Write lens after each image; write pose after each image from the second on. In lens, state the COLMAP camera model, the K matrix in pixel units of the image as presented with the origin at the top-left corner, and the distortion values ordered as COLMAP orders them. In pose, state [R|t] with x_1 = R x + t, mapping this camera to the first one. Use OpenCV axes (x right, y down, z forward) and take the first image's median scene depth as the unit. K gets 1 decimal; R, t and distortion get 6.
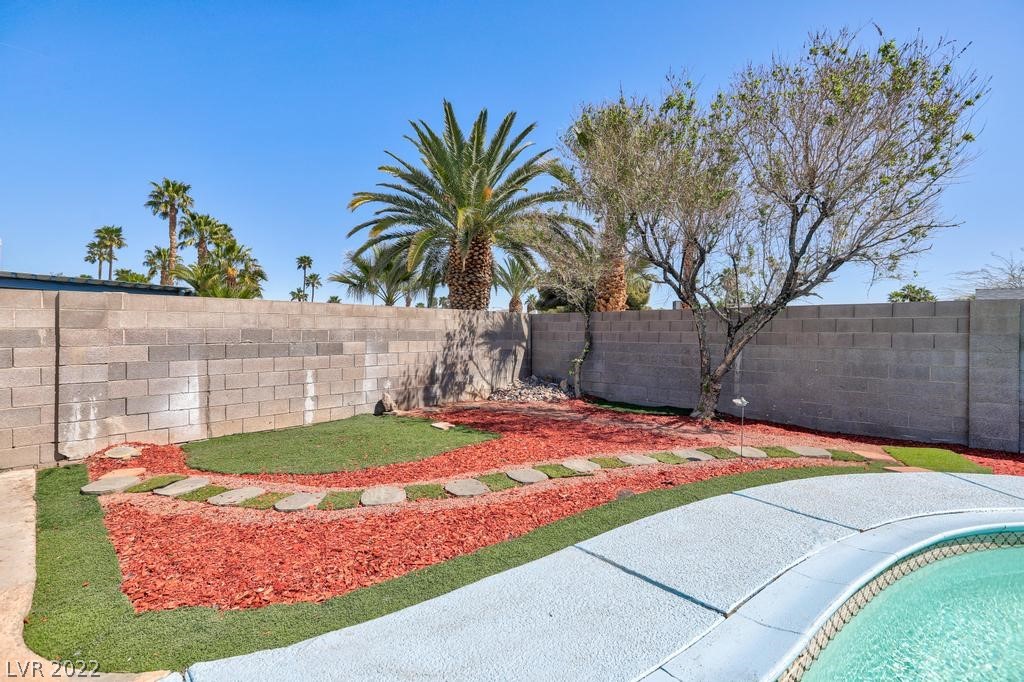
lens RADIAL K [[468.4, 0, 512.6], [0, 468.4, 335.4], [0, 0, 1]] dist [-0.018726, 0.009994]
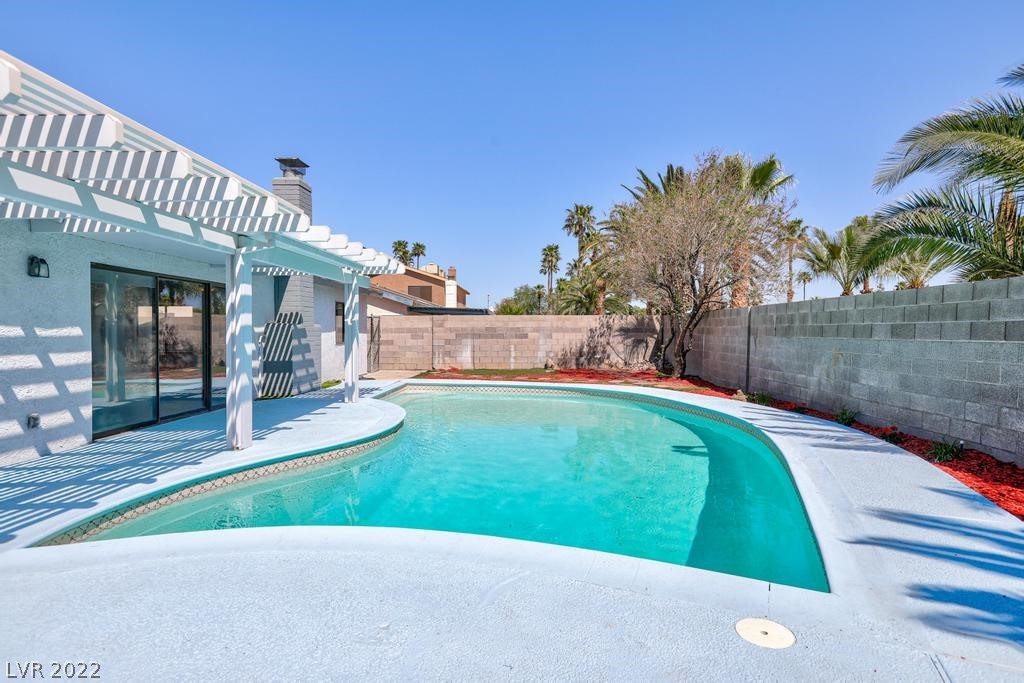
lens RADIAL K [[557.7, 0, 504.0], [0, 557.7, 345.3], [0, 0, 1]] dist [0.013783, -0.004387]
pose [[0.666682, 0.017212, -0.745143, 1.186617], [-0.002883, 0.999785, 0.020515, 0.014812], [0.745337, -0.011529, 0.666589, -0.636585]]
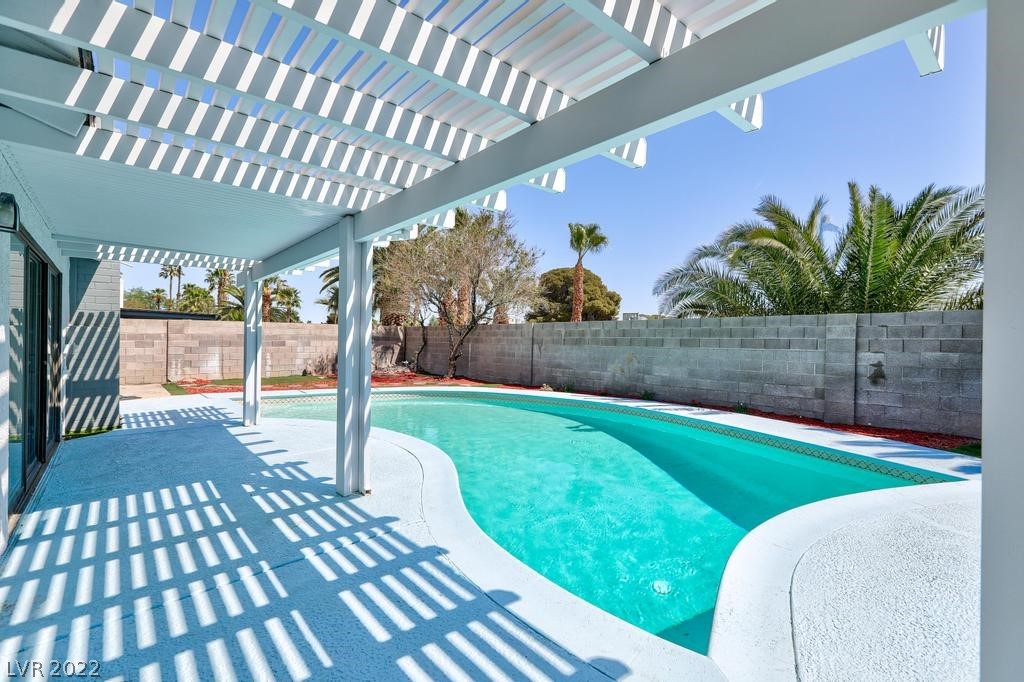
lens RADIAL K [[468.4, 0, 508.8], [0, 468.4, 343.1], [0, 0, 1]] dist [-0.018726, 0.009994]
pose [[0.995464, 0.008085, -0.094795, 0.691390], [-0.008046, 0.999967, 0.000791, 0.012725], [0.094799, -0.000024, 0.995496, -0.830334]]
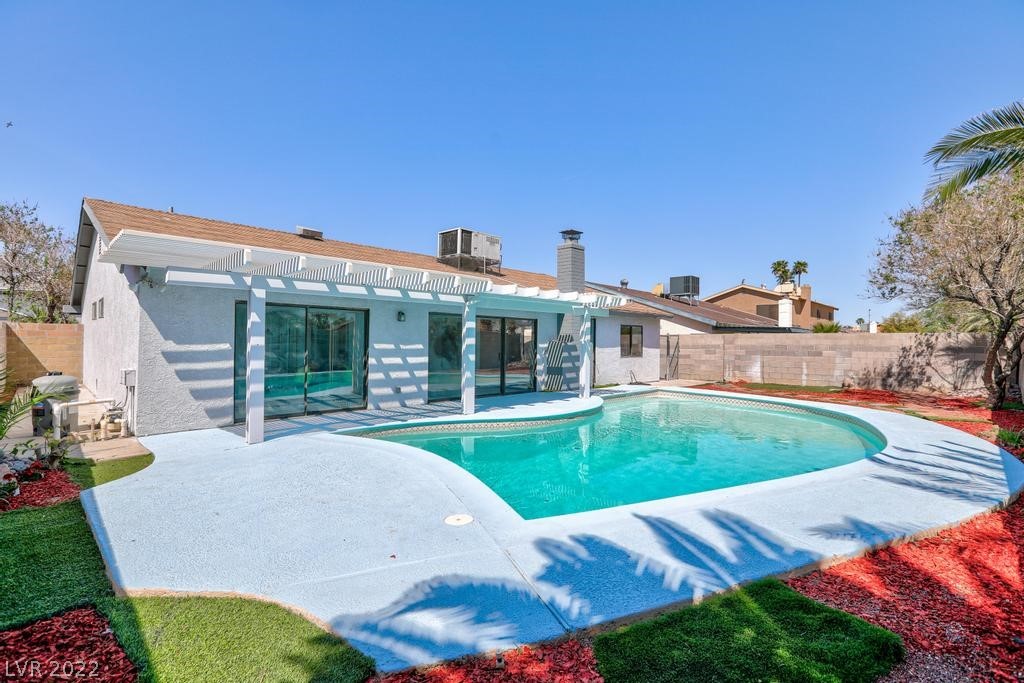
lens RADIAL K [[468.4, 0, 505.4], [0, 468.4, 342.9], [0, 0, 1]] dist [-0.018726, 0.009994]
pose [[-0.019499, -0.001188, -0.999809, 1.464948], [-0.016138, 0.999869, -0.000873, 0.002263], [0.999680, 0.016118, -0.019516, -0.341539]]
